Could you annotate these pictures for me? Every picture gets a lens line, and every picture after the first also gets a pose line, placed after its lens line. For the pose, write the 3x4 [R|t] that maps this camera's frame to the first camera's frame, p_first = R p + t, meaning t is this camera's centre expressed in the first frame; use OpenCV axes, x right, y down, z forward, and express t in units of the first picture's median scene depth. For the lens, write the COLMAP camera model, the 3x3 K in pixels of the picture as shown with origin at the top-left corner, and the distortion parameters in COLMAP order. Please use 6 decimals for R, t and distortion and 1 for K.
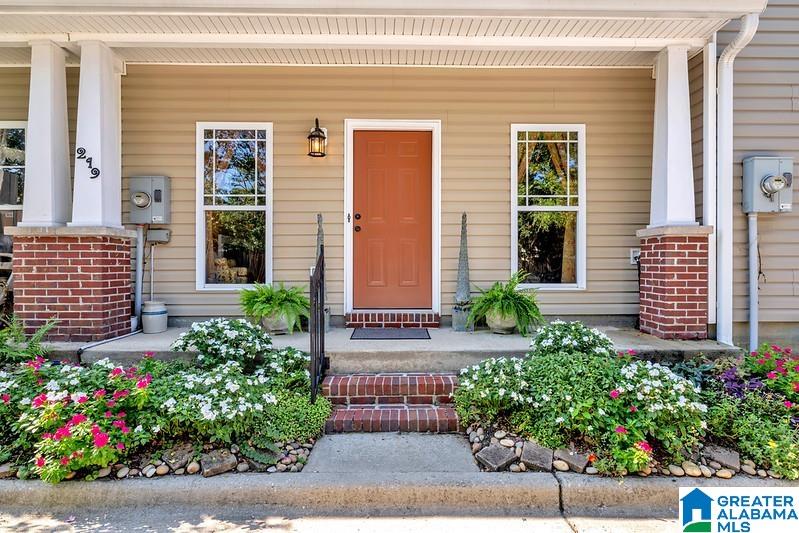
lens RADIAL K [[418.8, 0, 399.1], [0, 418.8, 268.9], [0, 0, 1]] dist [0.000176, -0.001515]
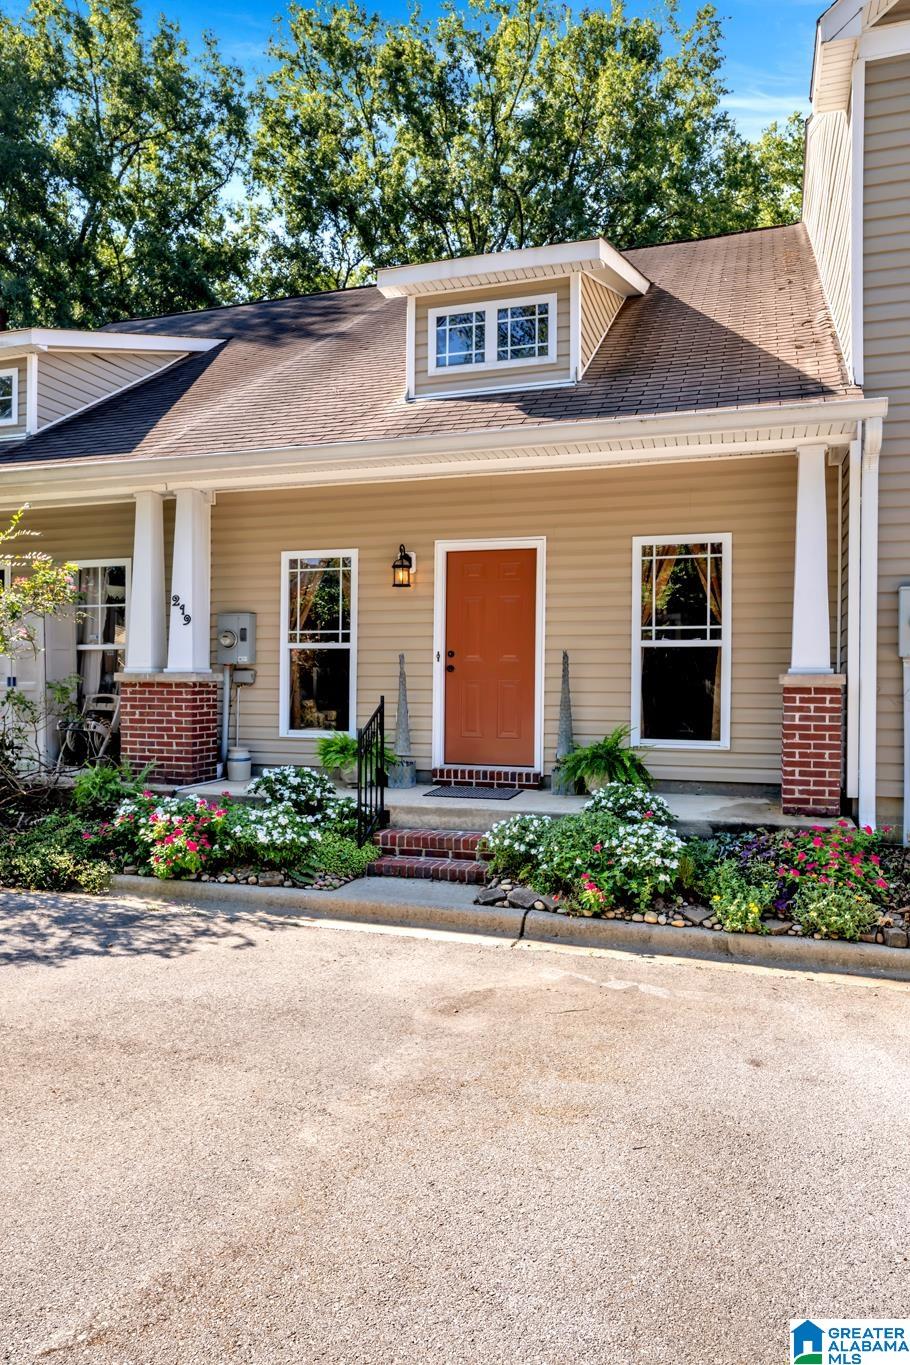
lens RADIAL K [[907.3, 0, 450.5], [0, 907.3, 682.8], [0, 0, 1]] dist [-0.004024, 0.005542]
pose [[0.944057, 0.007088, -0.329705, 0.604793], [-0.008222, 0.999964, -0.002043, -0.076310], [0.329679, 0.004640, 0.944082, -0.867626]]
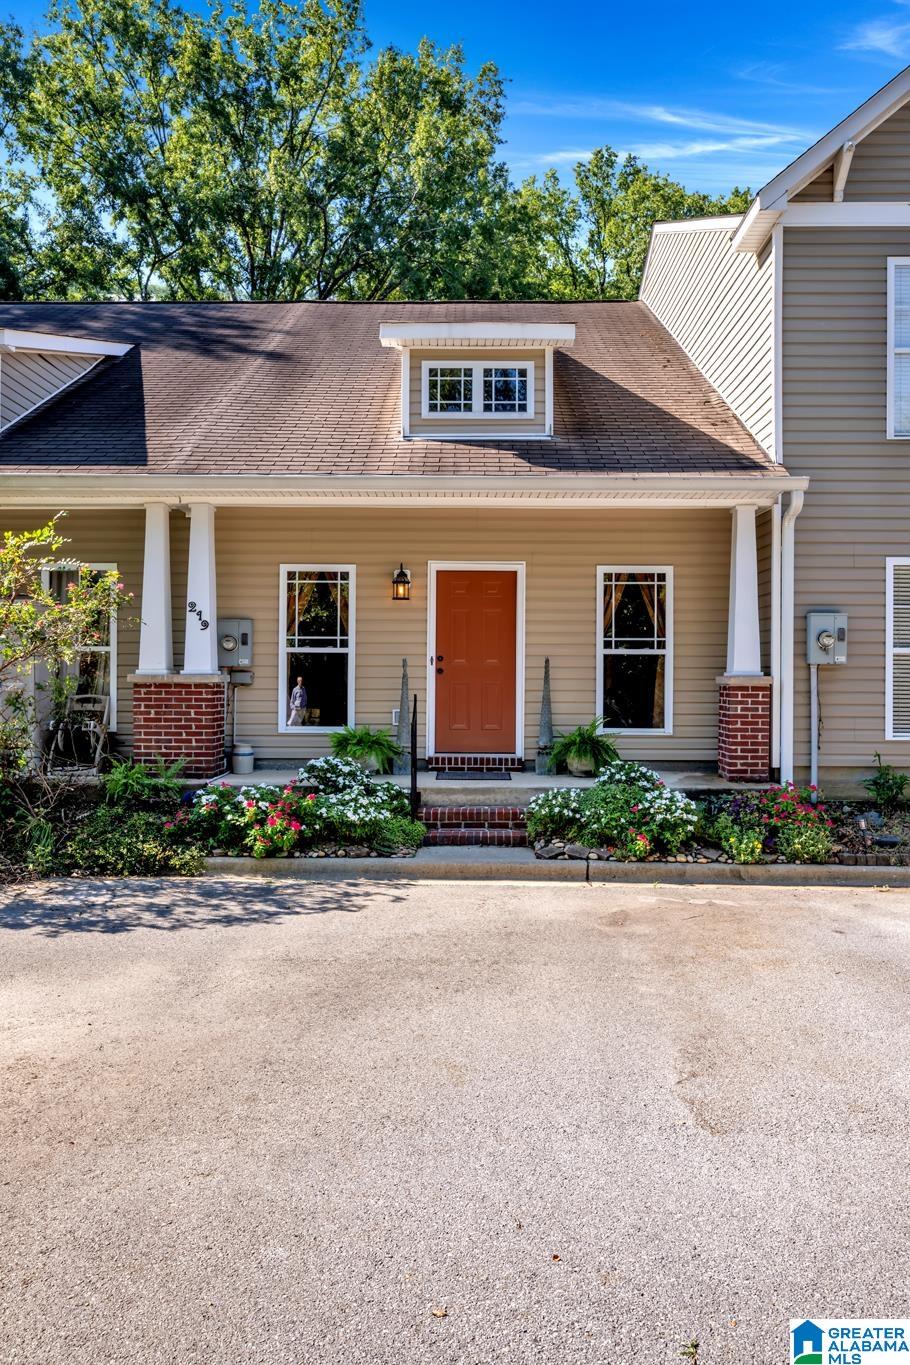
lens RADIAL K [[907.3, 0, 456.3], [0, 907.3, 683.9], [0, 0, 1]] dist [-0.004024, 0.005542]
pose [[0.999542, 0.005627, -0.029734, 0.002782], [-0.005738, 0.999977, -0.003649, -0.070119], [0.029712, 0.003818, 0.999551, -1.350423]]
